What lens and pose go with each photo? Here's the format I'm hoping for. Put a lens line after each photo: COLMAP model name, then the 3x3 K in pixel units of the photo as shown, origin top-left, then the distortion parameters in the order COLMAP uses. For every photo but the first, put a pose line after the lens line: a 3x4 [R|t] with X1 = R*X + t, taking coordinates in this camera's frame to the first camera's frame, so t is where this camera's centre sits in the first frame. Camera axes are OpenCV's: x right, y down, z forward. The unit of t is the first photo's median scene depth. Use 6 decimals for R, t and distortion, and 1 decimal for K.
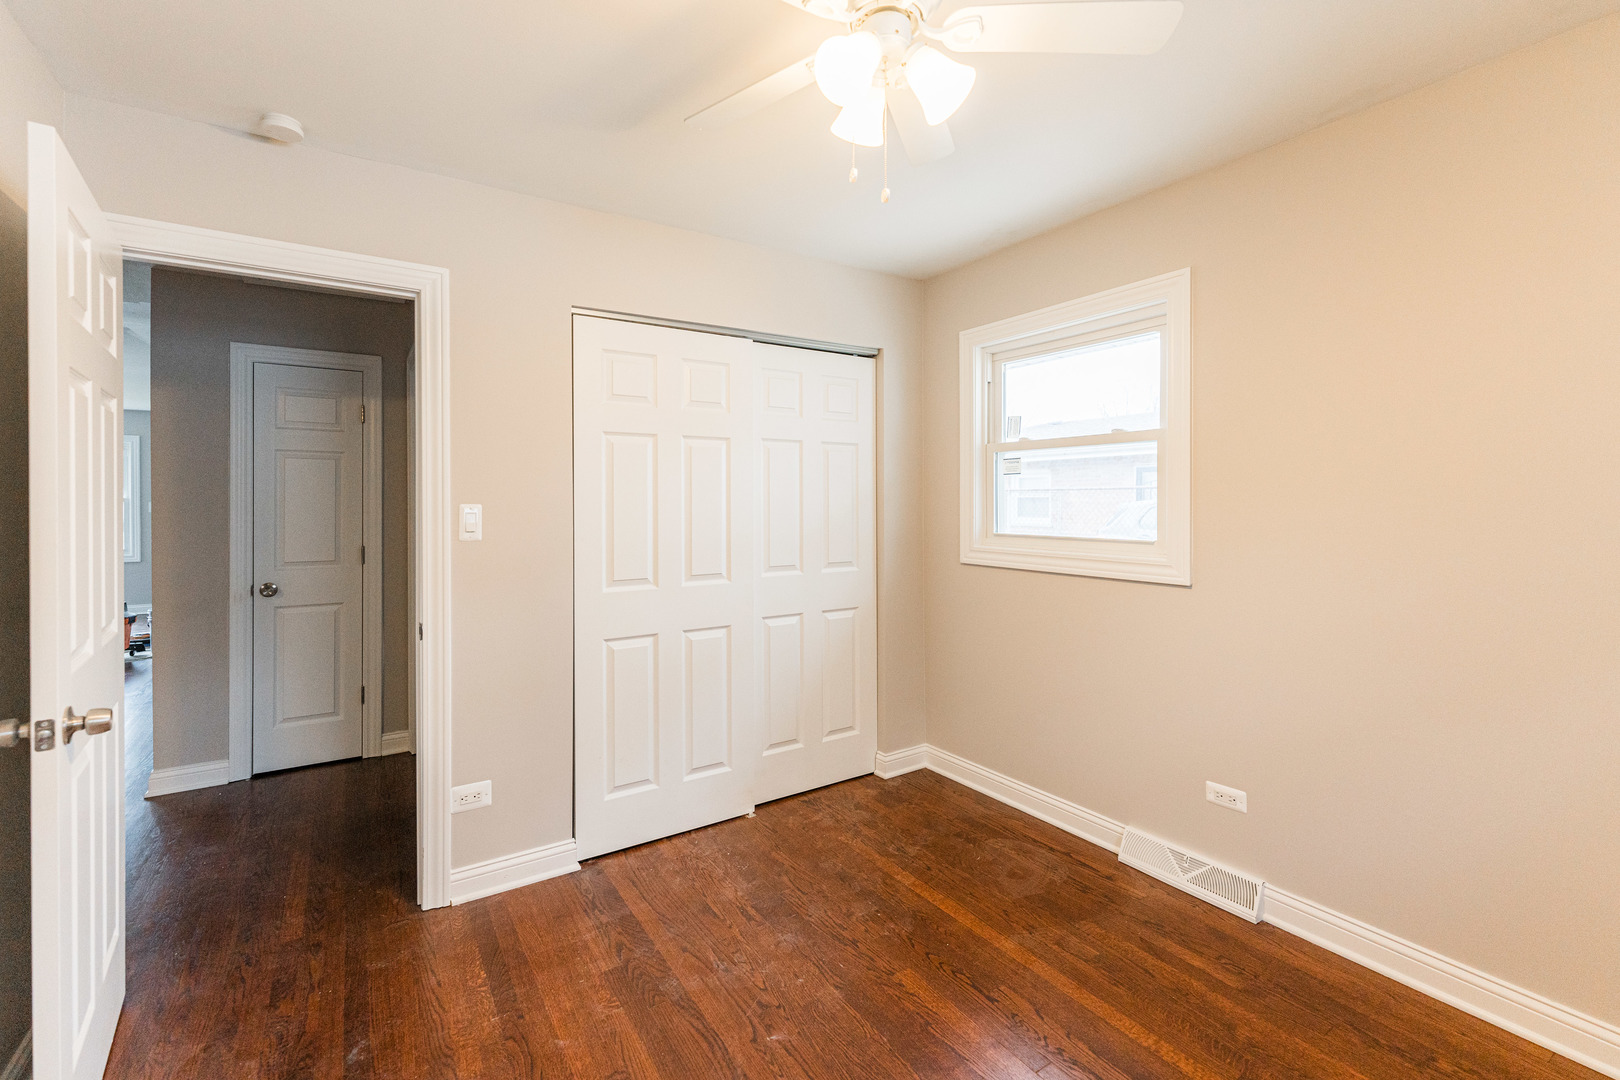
lens RADIAL K [[672.0, 0, 762.1], [0, 672.0, 504.1], [0, 0, 1]] dist [-0.001349, 0.000042]
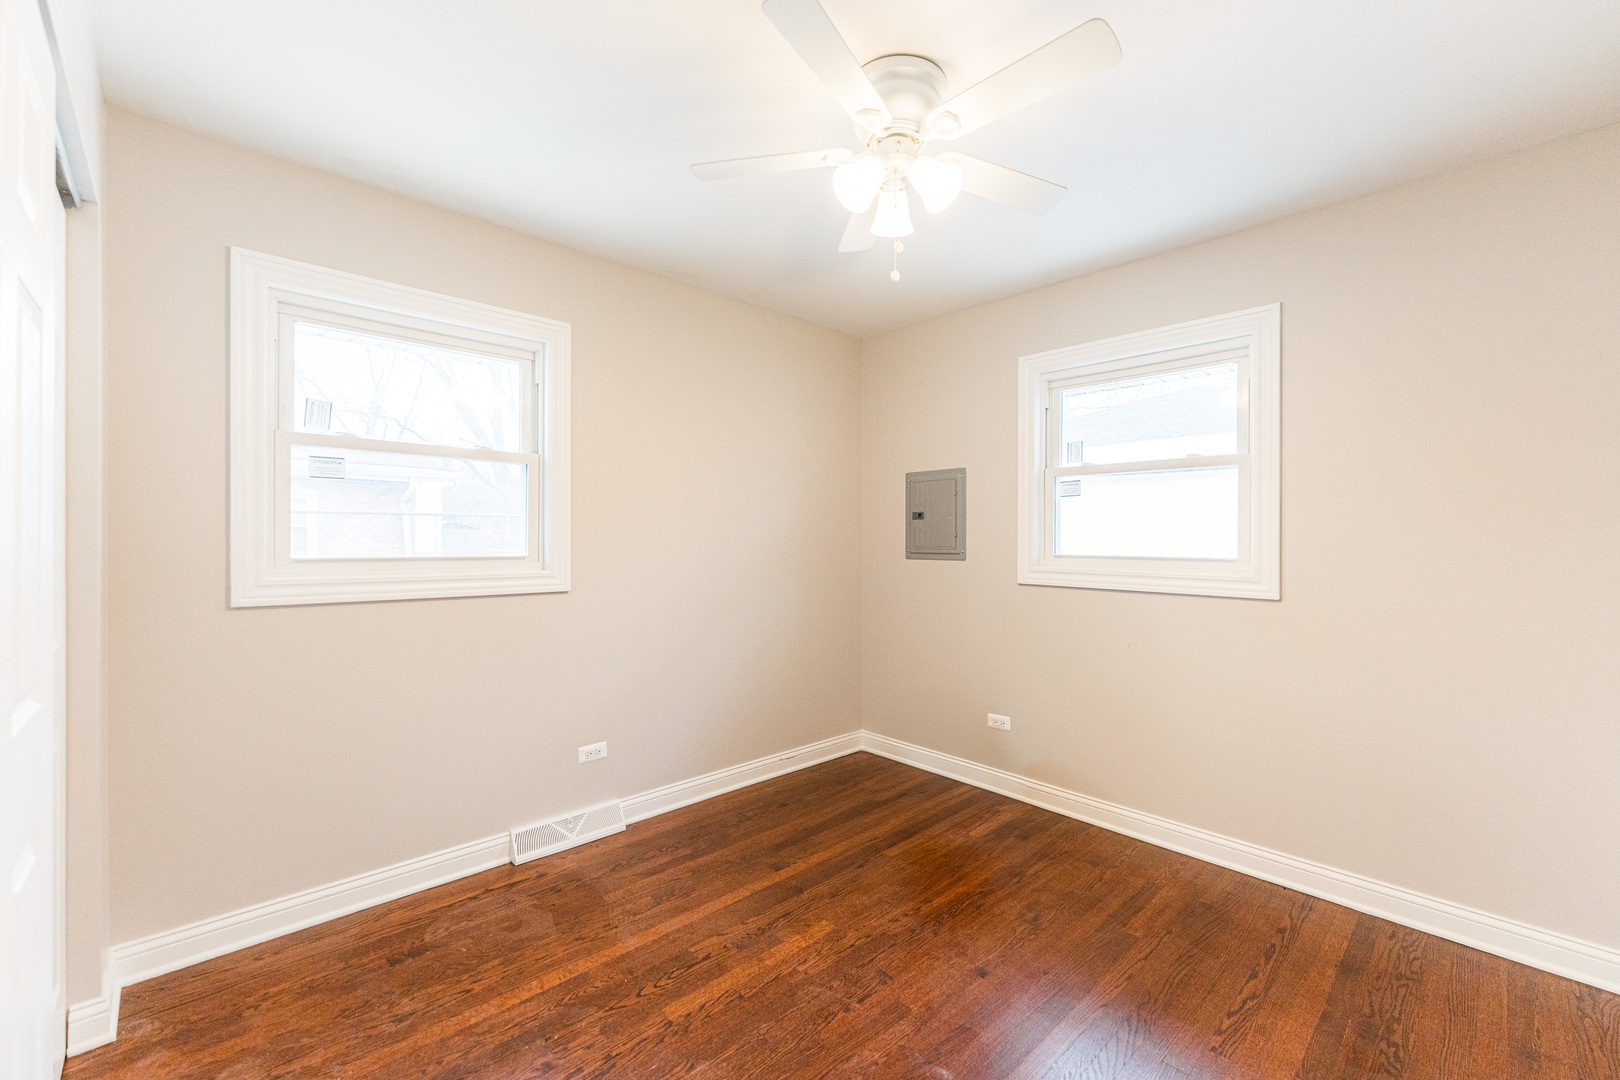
lens RADIAL K [[663.2, 0, 814.6], [0, 663.2, 535.0], [0, 0, 1]] dist [-0.000644, 0.000035]
pose [[-0.205333, 0.010873, 0.978632, -0.563521], [-0.003120, 0.999926, -0.011764, 0.033209], [-0.978687, -0.005469, -0.205284, 0.758148]]
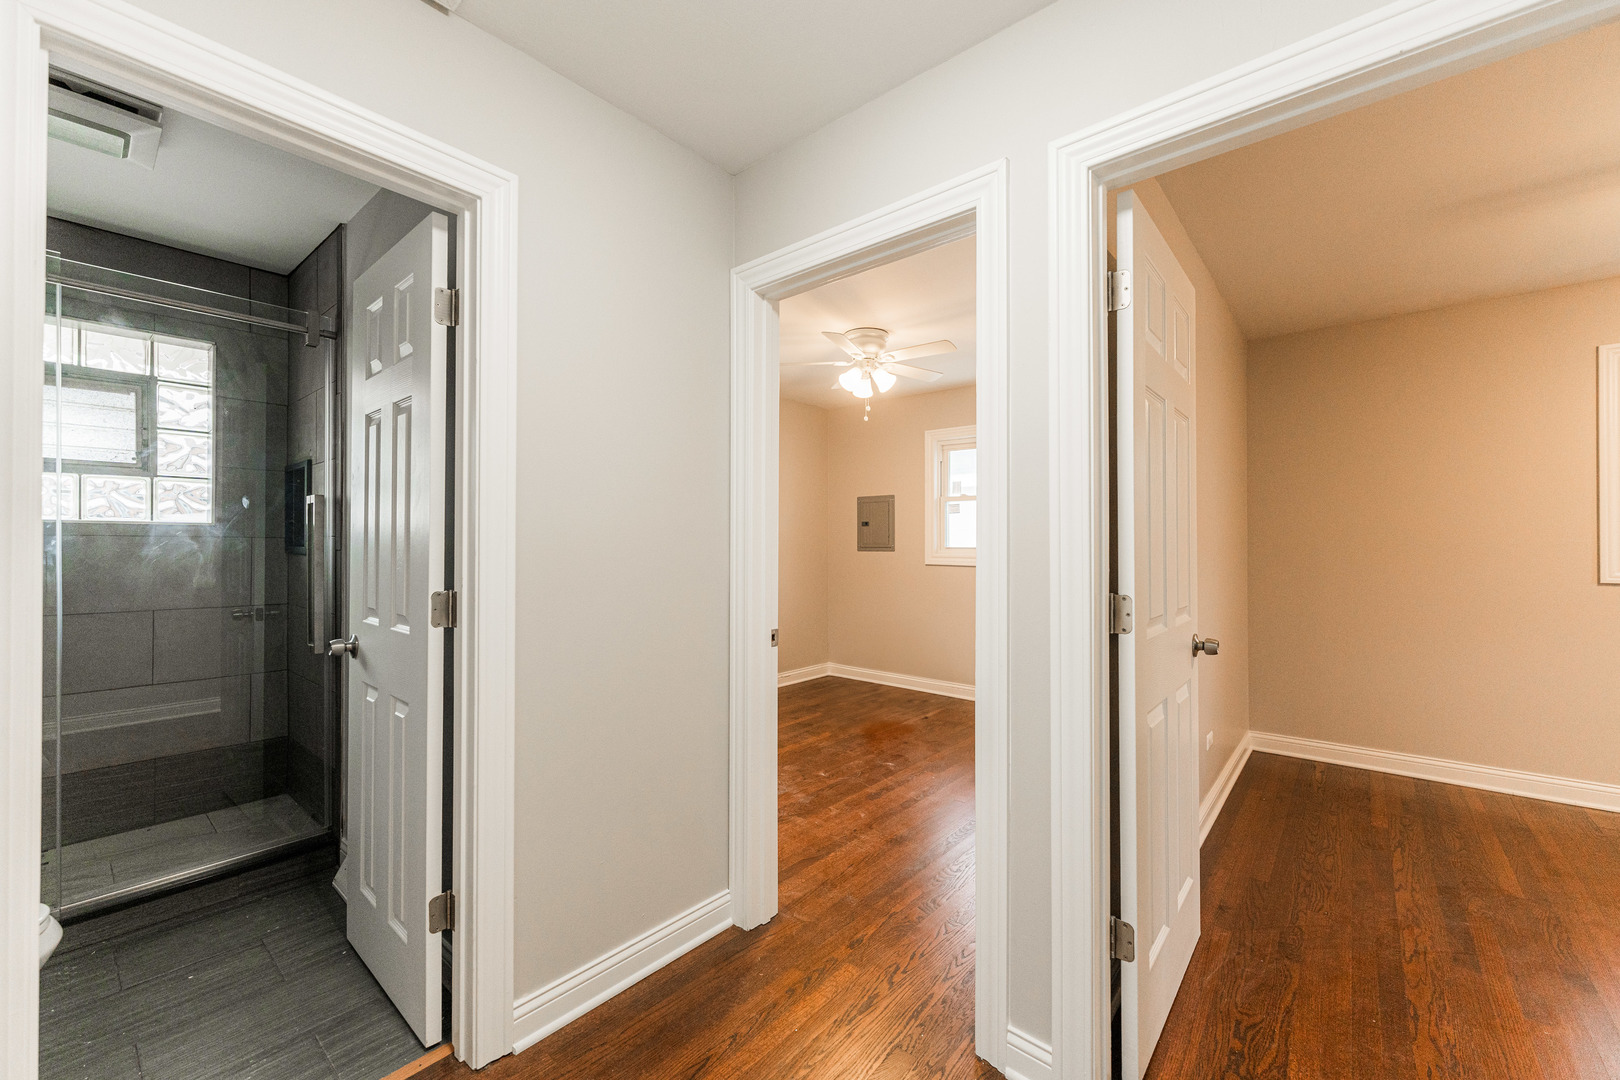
lens RADIAL K [[663.2, 0, 814.6], [0, 663.2, 535.0], [0, 0, 1]] dist [-0.000644, 0.000035]
pose [[-0.314828, 0.015175, 0.949027, -1.321004], [0.001986, 0.999881, -0.015330, 0.047062], [-0.949147, -0.002941, -0.314820, 1.130131]]
